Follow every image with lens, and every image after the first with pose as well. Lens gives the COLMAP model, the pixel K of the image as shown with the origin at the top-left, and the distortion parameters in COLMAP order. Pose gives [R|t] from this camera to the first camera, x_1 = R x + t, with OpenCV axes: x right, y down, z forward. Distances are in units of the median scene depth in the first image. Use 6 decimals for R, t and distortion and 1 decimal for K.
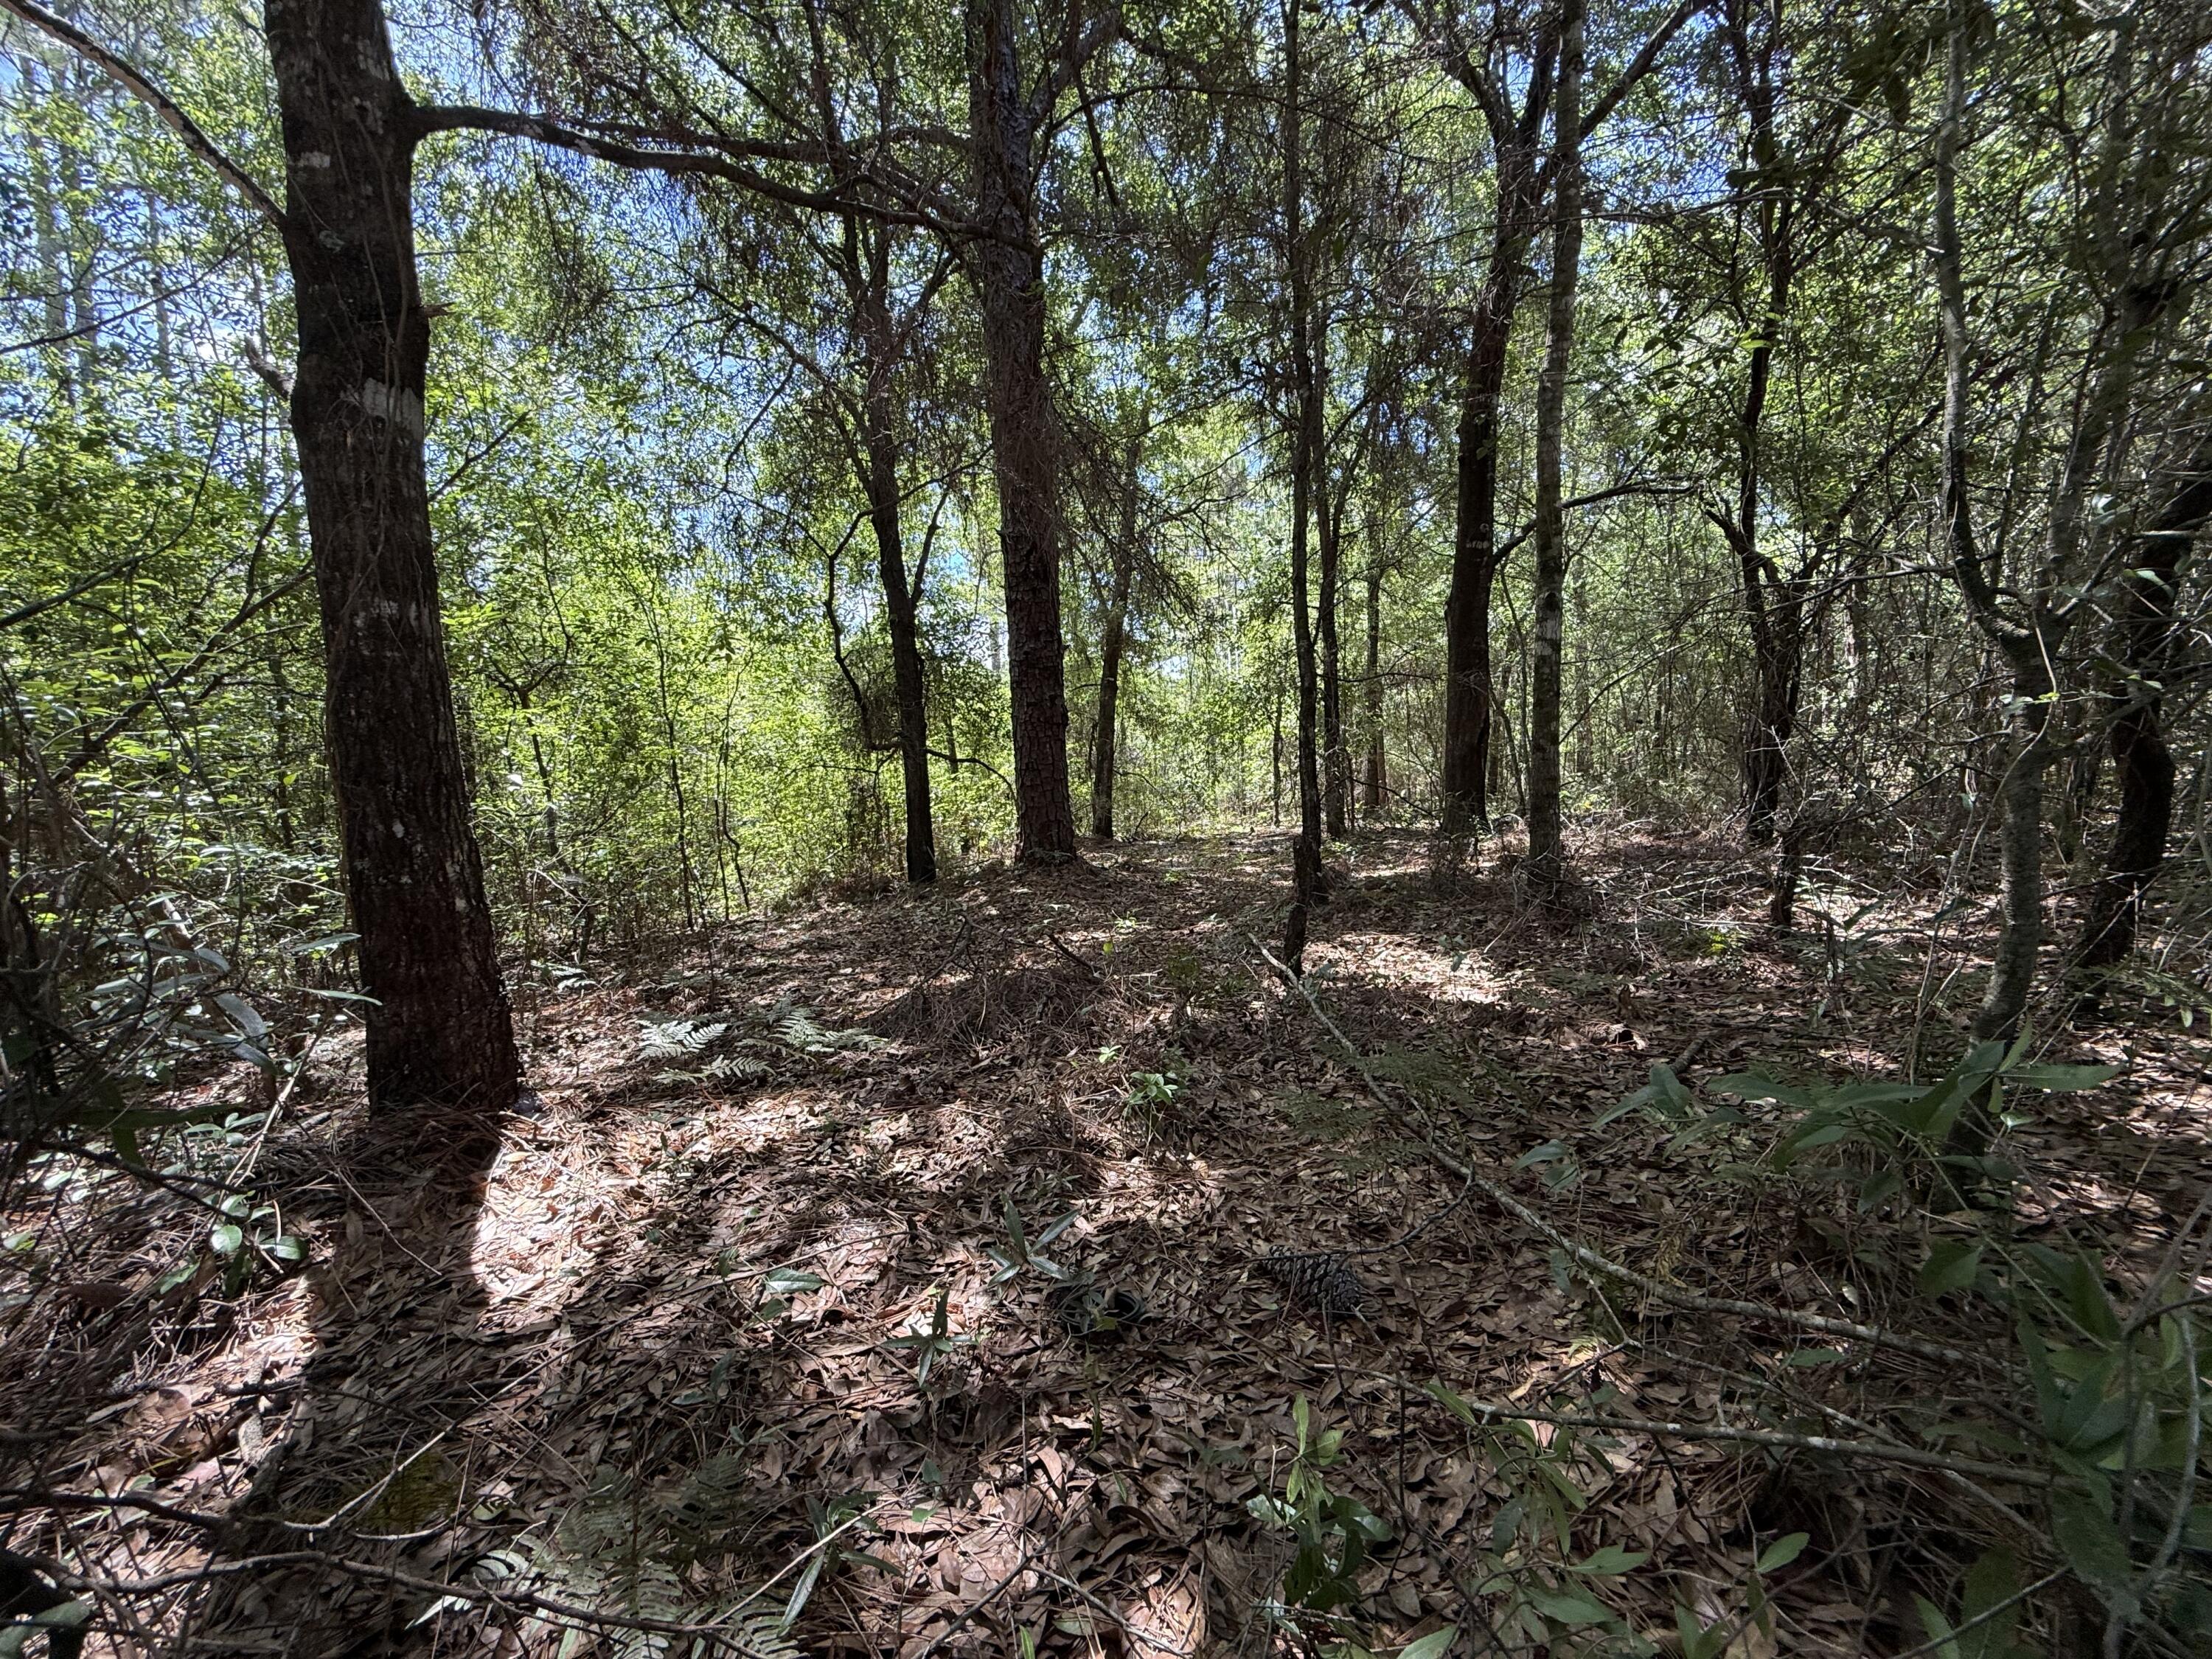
lens RADIAL K [[886.7, 0, 1105.4], [0, 886.7, 829.4], [0, 0, 1]] dist [-0.003024, 0.000447]
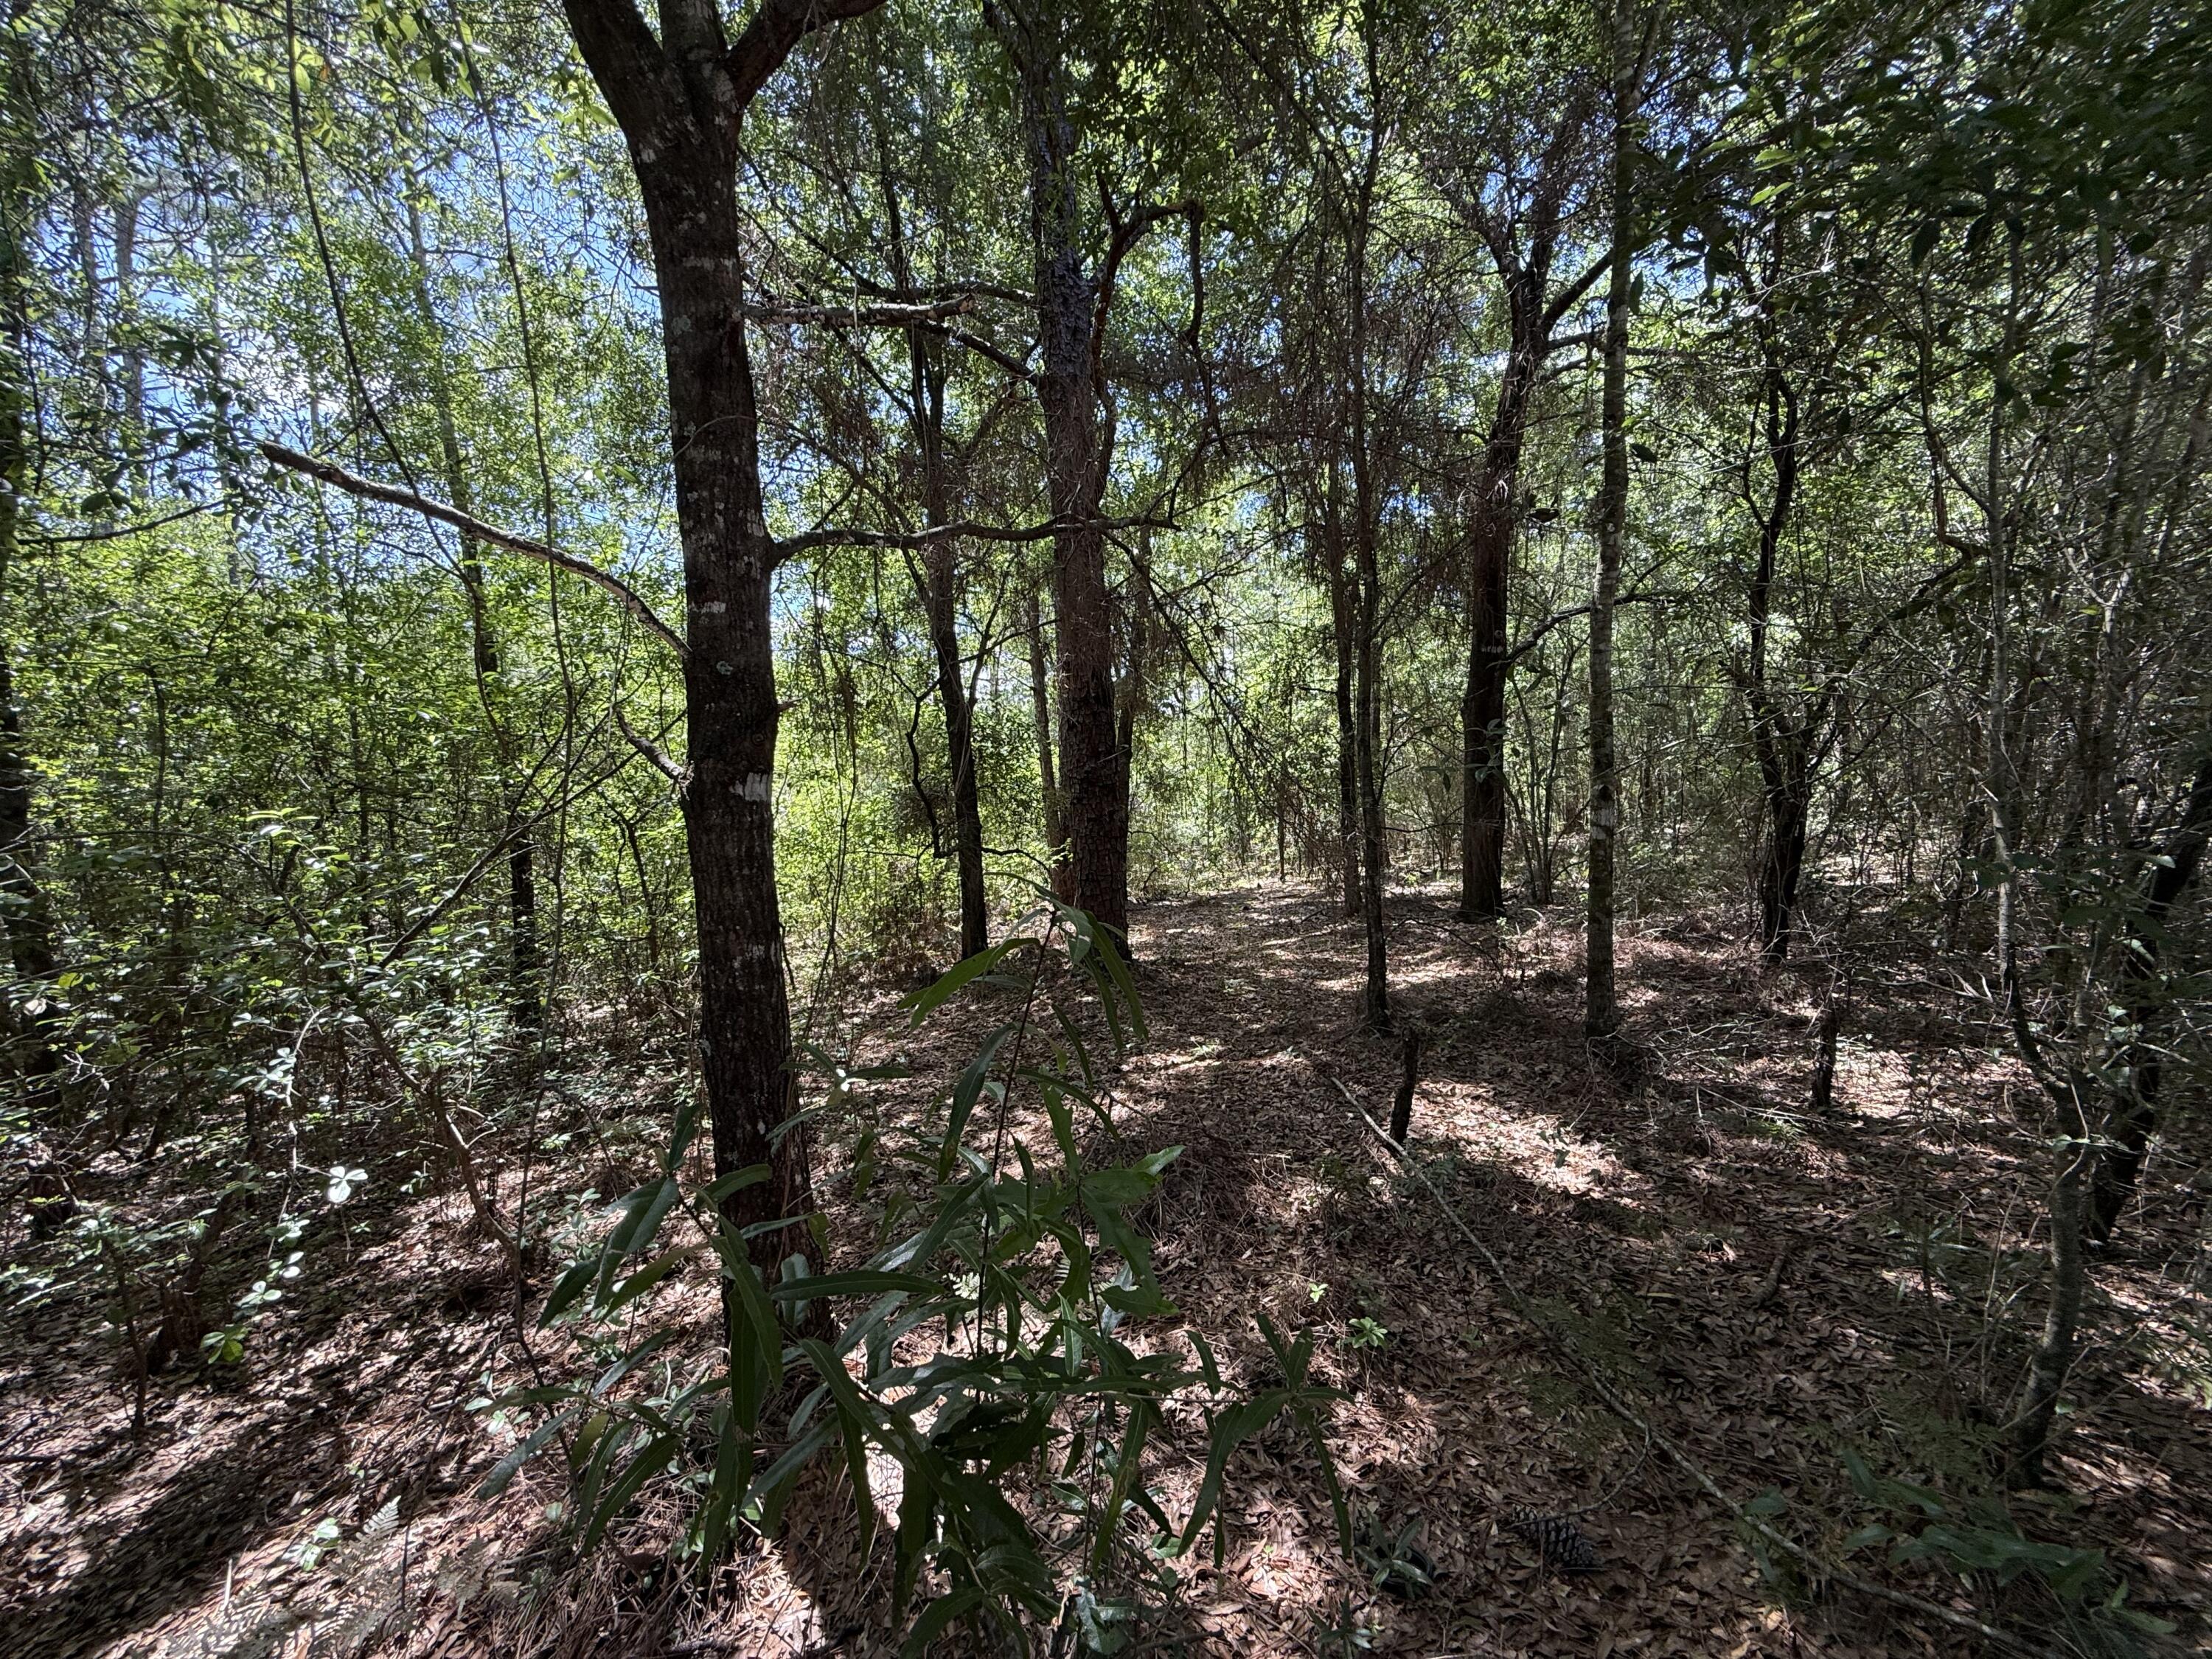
lens RADIAL K [[886.7, 0, 1105.9], [0, 886.7, 829.6], [0, 0, 1]] dist [-0.003024, 0.000447]
pose [[0.999835, -0.000972, 0.018148, -0.266317], [0.001518, 0.999546, -0.030099, -0.299164], [-0.018111, 0.030122, 0.999382, -0.205639]]
